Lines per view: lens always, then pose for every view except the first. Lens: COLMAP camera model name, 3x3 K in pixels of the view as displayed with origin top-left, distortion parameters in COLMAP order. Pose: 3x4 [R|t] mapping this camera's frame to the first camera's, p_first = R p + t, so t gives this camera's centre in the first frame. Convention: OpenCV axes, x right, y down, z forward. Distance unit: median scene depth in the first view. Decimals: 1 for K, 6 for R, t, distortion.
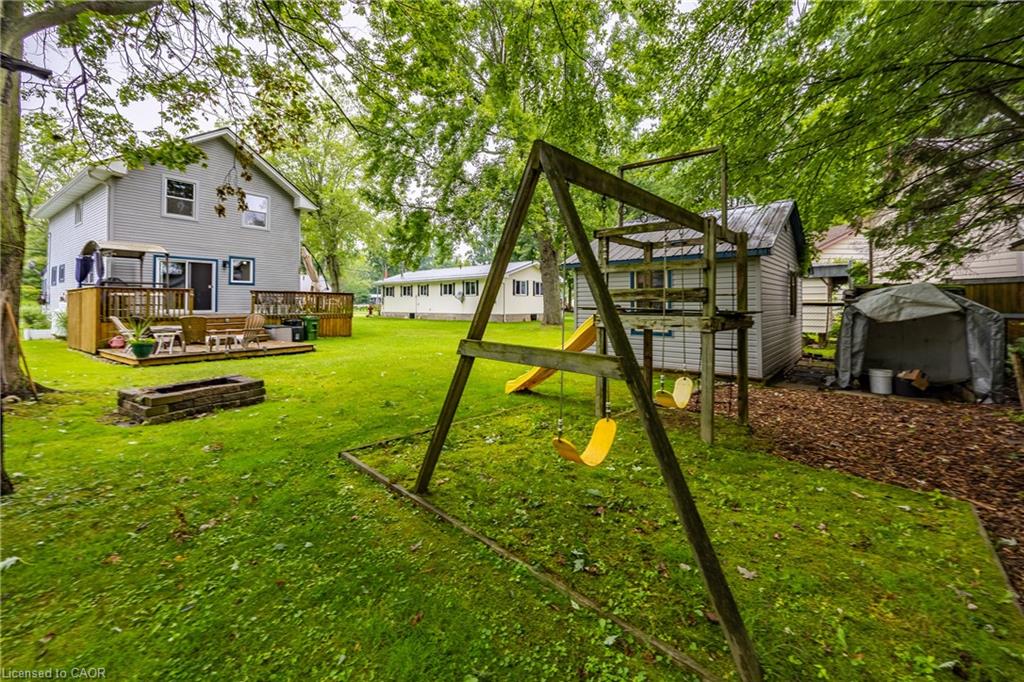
lens RADIAL K [[413.5, 0, 535.0], [0, 413.5, 293.7], [0, 0, 1]] dist [-0.000831, -0.000319]
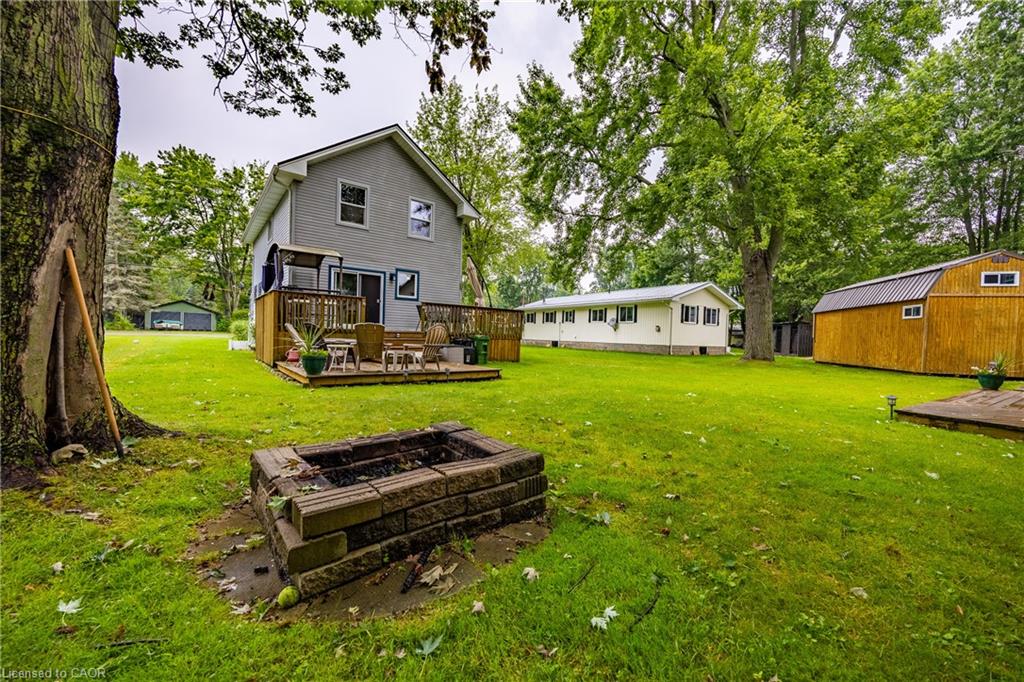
lens RADIAL K [[401.1, 0, 522.1], [0, 401.1, 338.8], [0, 0, 1]] dist [-0.001568, -0.000325]
pose [[0.955059, 0.032496, -0.294631, -0.229149], [-0.024400, 0.999218, 0.031115, 0.035057], [0.295411, -0.022527, 0.955105, 0.254911]]
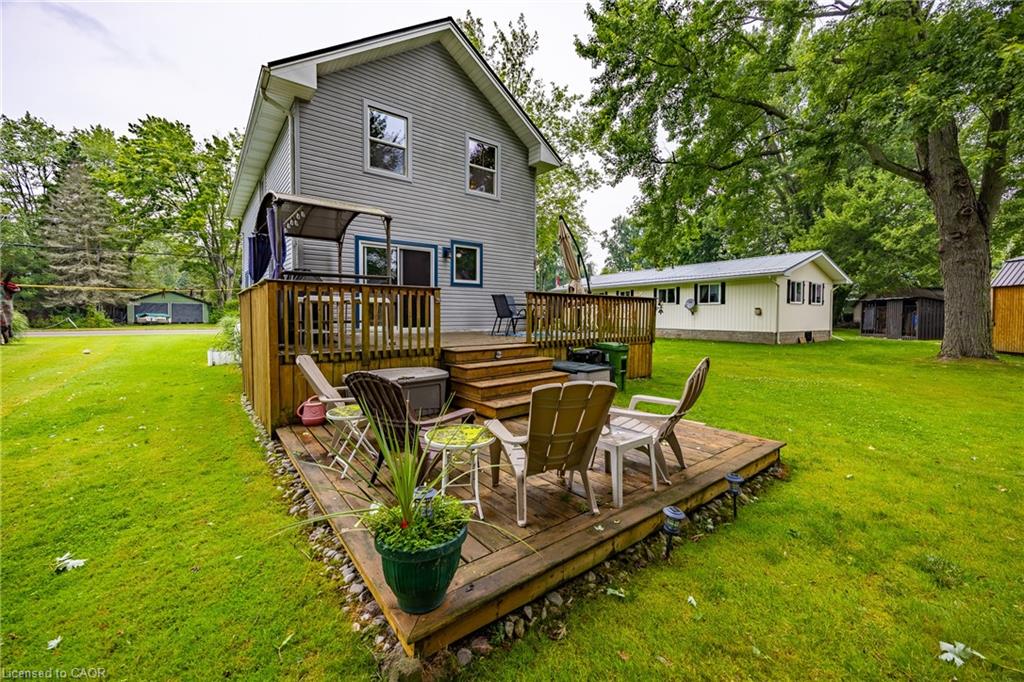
lens RADIAL K [[398.9, 0, 525.4], [0, 398.9, 320.9], [0, 0, 1]] dist [0.000891, 0.000020]
pose [[0.958146, 0.007375, -0.286186, -0.519569], [0.004420, 0.999168, 0.040546, 0.007393], [0.286247, -0.040114, 0.957316, 0.511253]]
